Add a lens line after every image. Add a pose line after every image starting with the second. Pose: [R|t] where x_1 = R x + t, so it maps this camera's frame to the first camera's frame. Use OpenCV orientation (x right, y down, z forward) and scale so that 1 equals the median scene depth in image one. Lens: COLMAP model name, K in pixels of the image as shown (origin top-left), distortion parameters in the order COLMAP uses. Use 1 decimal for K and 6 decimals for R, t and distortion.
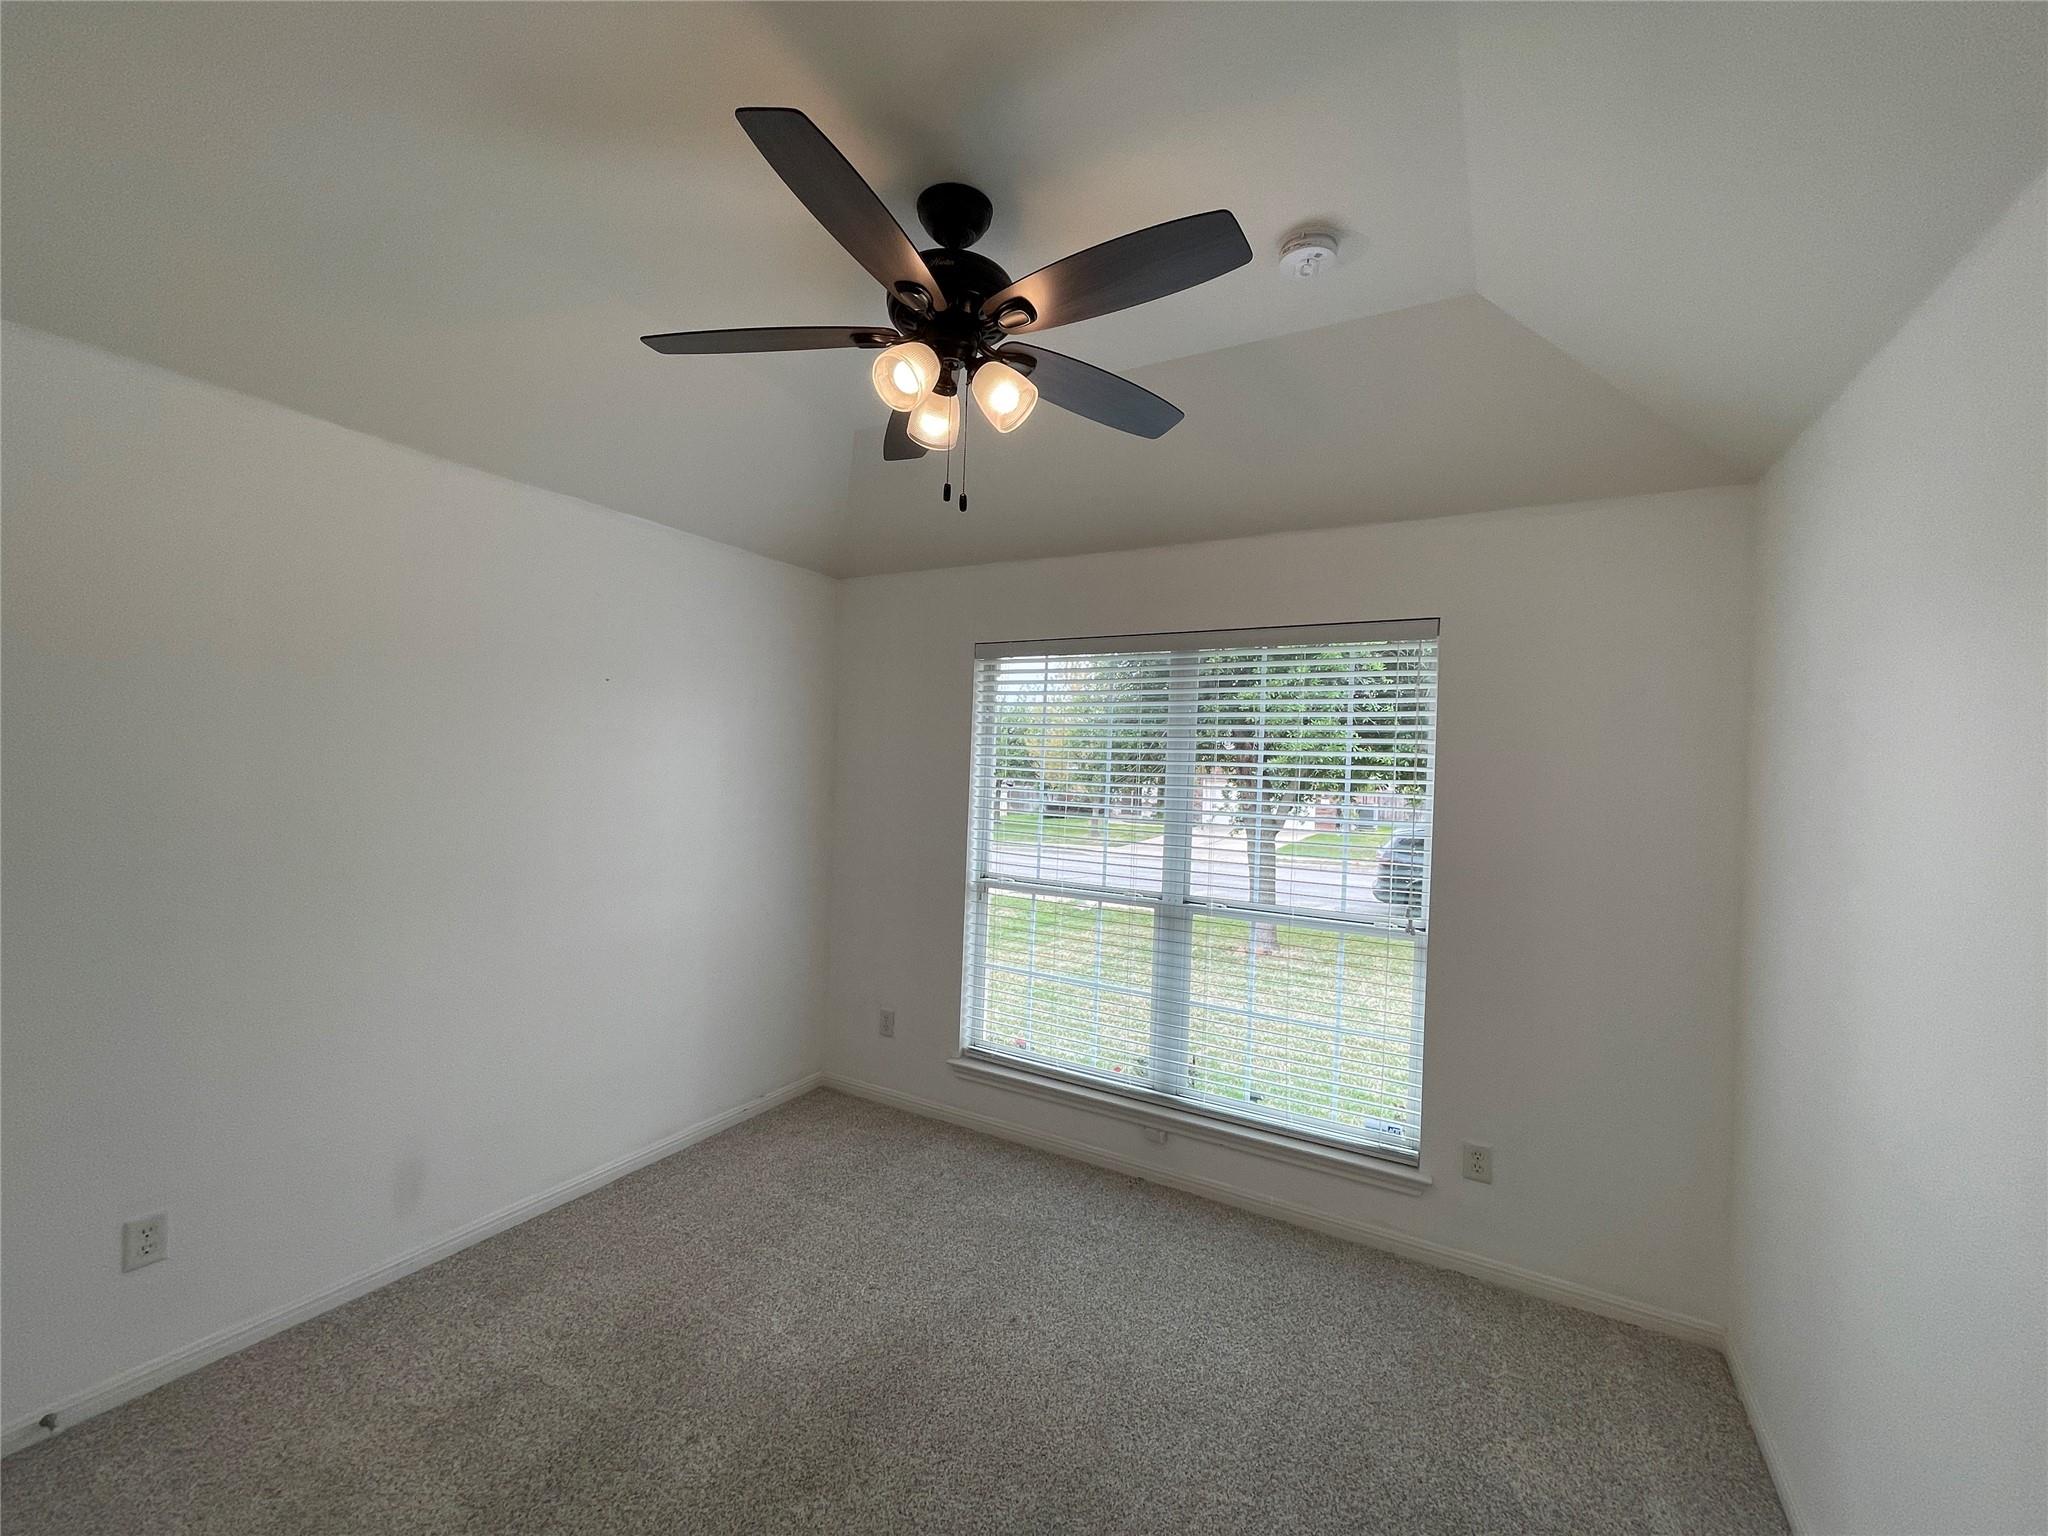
lens RADIAL K [[824.9, 0, 1019.8], [0, 824.9, 771.8], [0, 0, 1]] dist [0.000285, -0.000031]
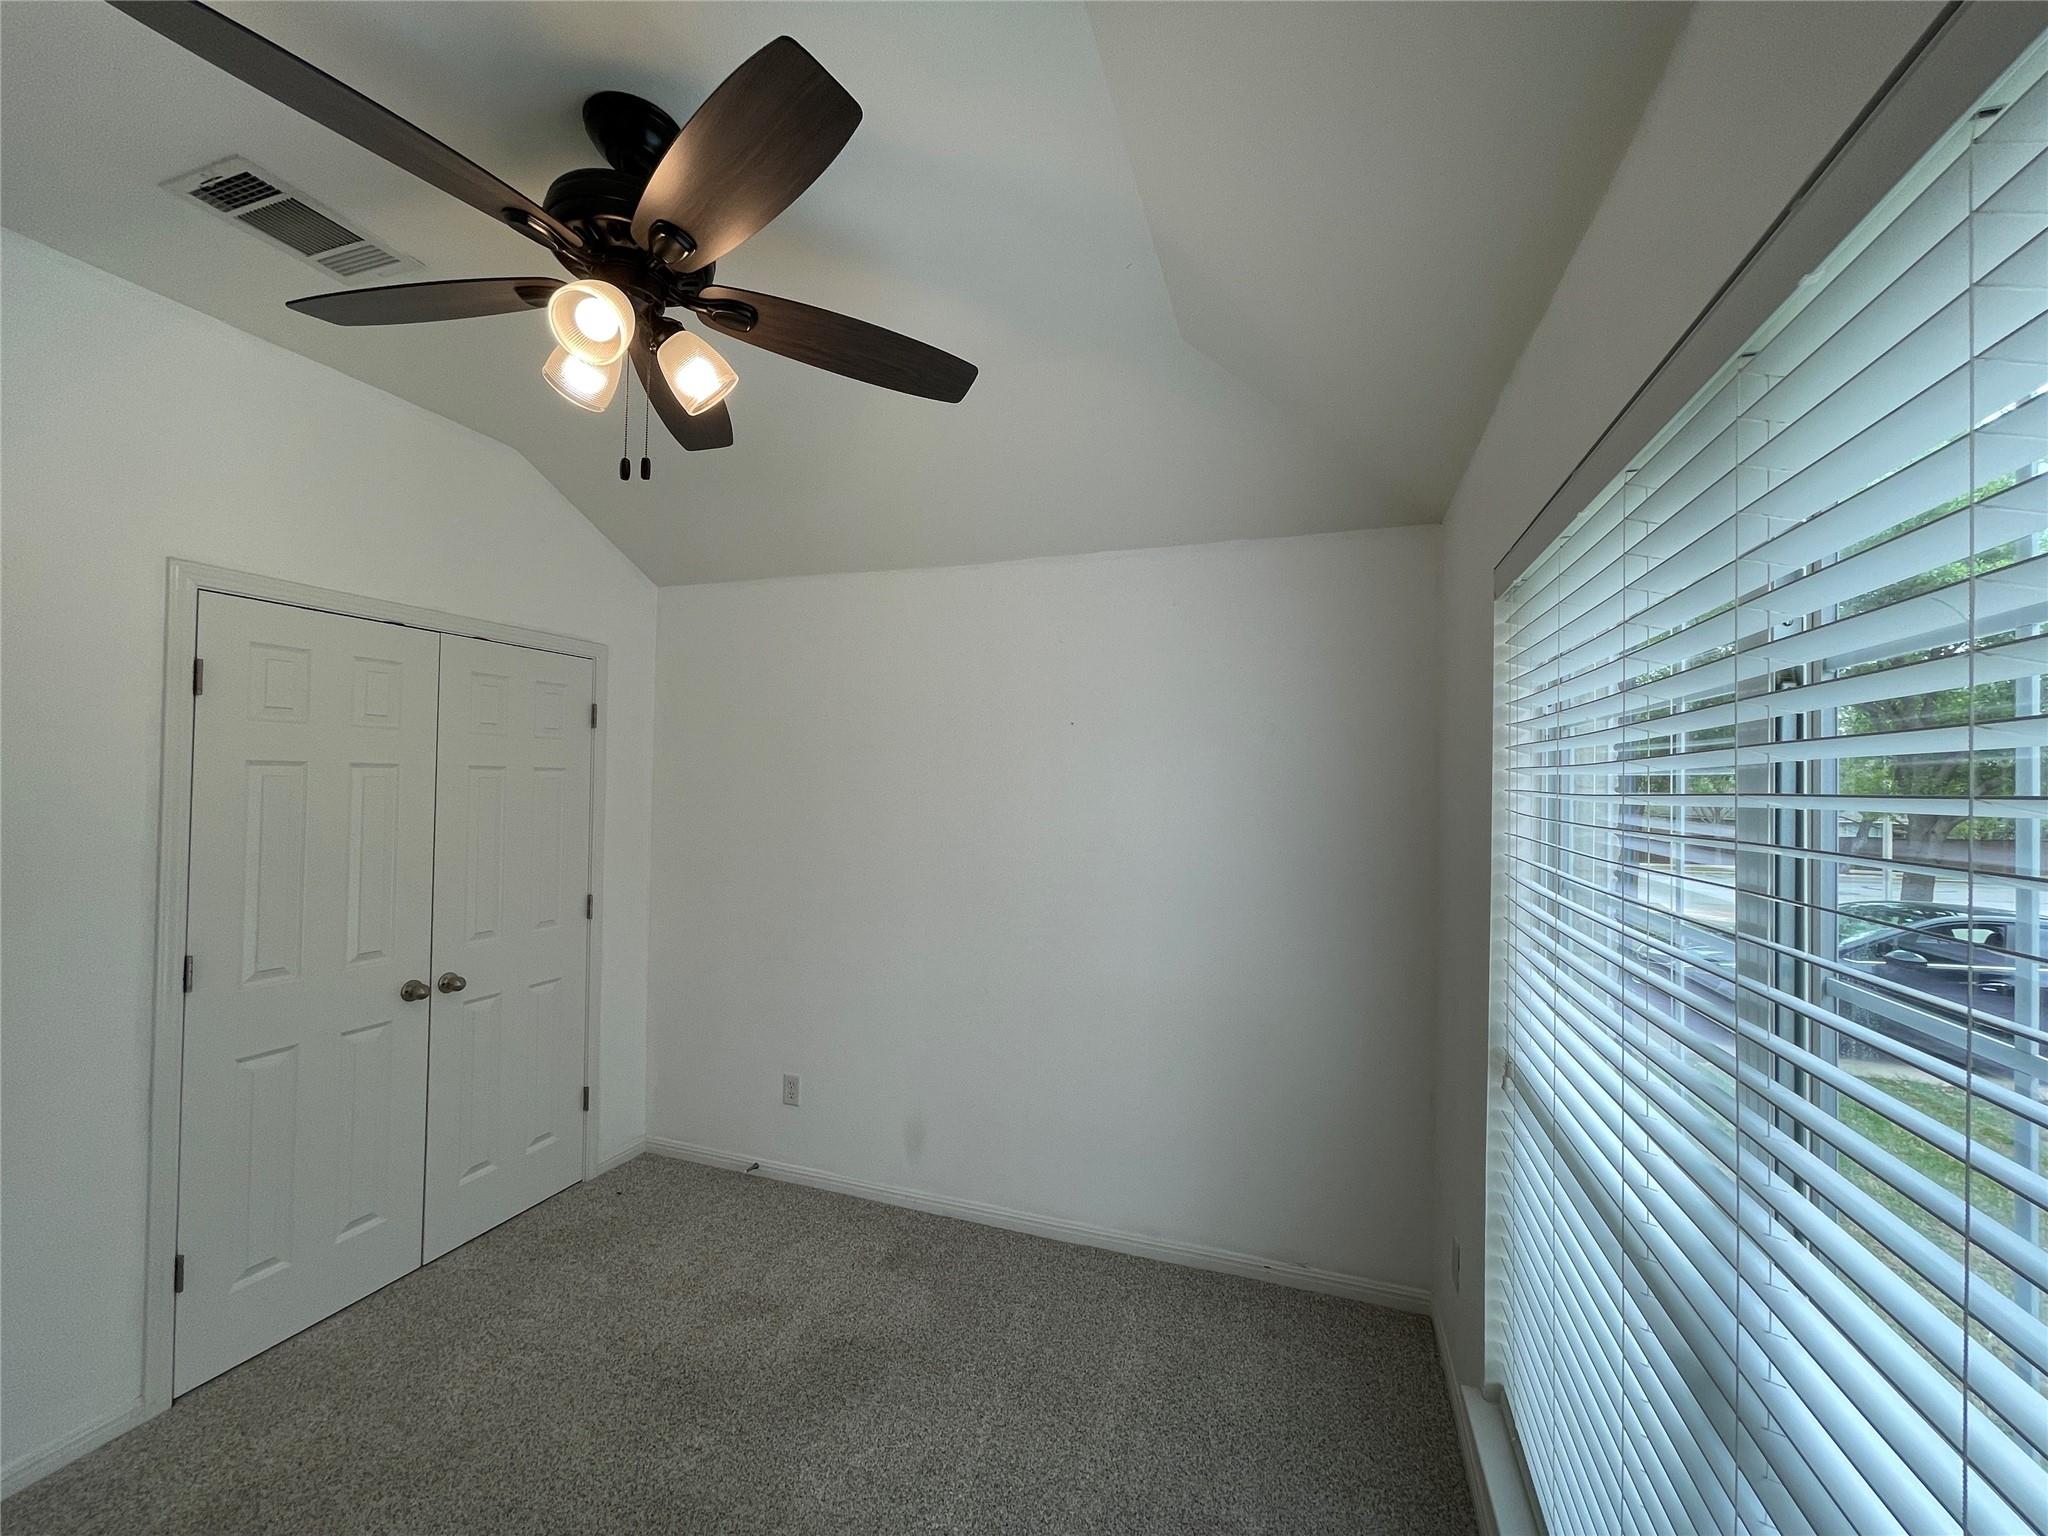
lens RADIAL K [[824.9, 0, 1019.8], [0, 824.9, 771.8], [0, 0, 1]] dist [0.000285, -0.000031]
pose [[0.170396, -0.046982, -0.984255, 0.575845], [-0.014070, 0.998645, -0.050105, -0.003629], [0.985275, 0.022386, 0.169504, 0.937420]]
